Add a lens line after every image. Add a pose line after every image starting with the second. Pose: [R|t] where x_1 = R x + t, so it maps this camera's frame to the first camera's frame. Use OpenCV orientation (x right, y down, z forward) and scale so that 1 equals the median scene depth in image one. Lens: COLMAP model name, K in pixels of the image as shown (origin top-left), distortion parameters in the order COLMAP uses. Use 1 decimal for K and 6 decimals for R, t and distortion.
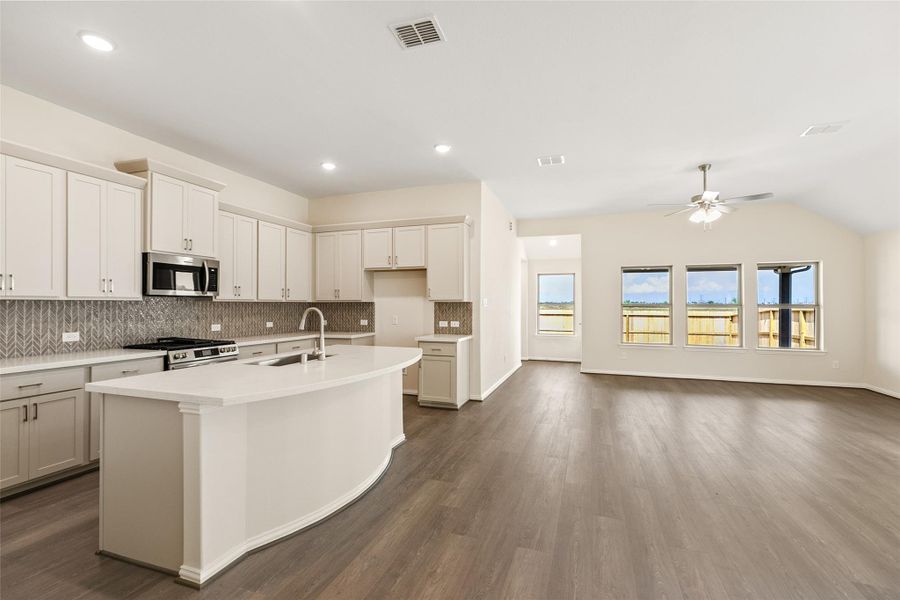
lens RADIAL K [[404.0, 0, 448.1], [0, 404.0, 300.6], [0, 0, 1]] dist [0.005231, -0.001286]
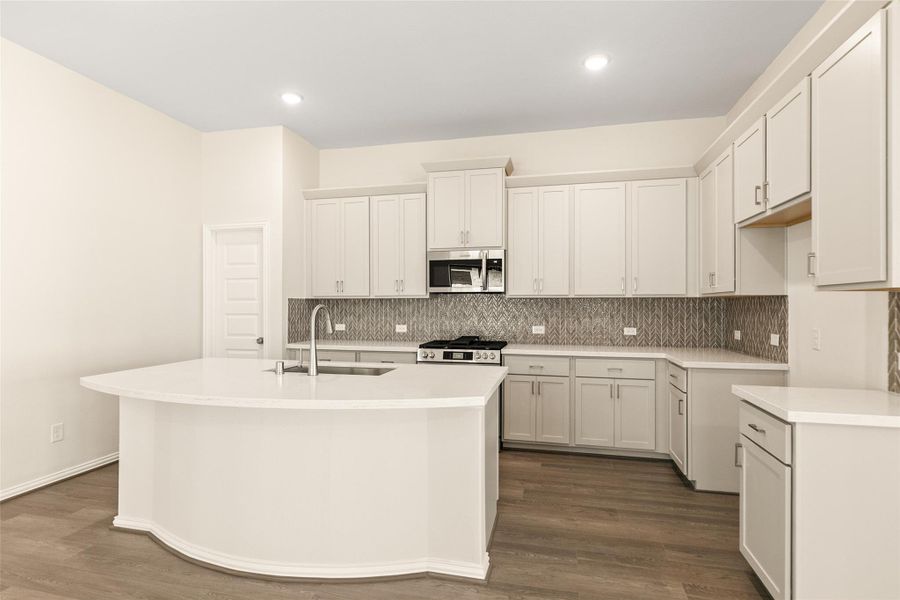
lens RADIAL K [[468.3, 0, 447.1], [0, 468.3, 301.2], [0, 0, 1]] dist [0.000860, -0.000802]
pose [[0.101971, -0.005385, -0.994773, 0.349386], [0.011345, 0.999927, -0.004250, 0.010307], [0.994723, -0.010852, 0.102024, 0.708099]]
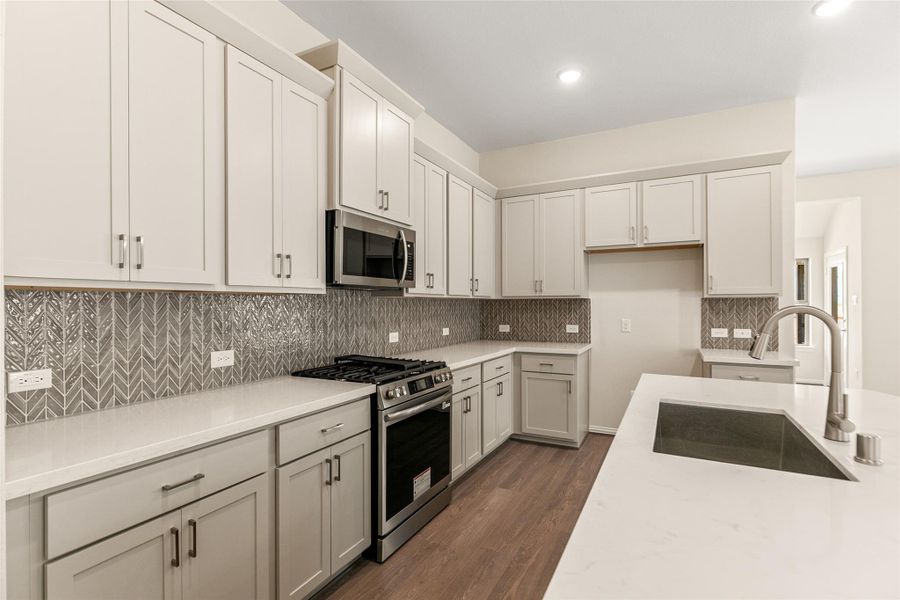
lens RADIAL K [[423.7, 0, 448.8], [0, 423.7, 303.6], [0, 0, 1]] dist [-0.001197, -0.001529]
pose [[0.989366, -0.001106, -0.145445, -0.380418], [0.002465, 0.999955, 0.009166, 0.006131], [0.145428, -0.009427, 0.989324, 0.331073]]
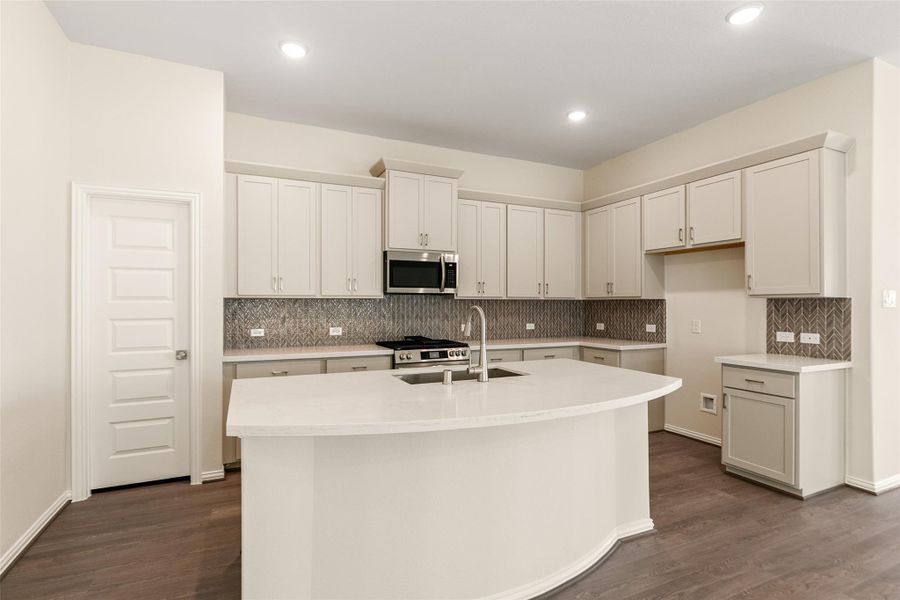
lens RADIAL K [[442.2, 0, 446.6], [0, 442.2, 300.5], [0, 0, 1]] dist [-0.001543, 0.000082]
pose [[0.698491, -0.004054, -0.715608, 0.115359], [0.006294, 0.999980, 0.000479, 0.003865], [0.715592, -0.004838, 0.698502, 0.259201]]
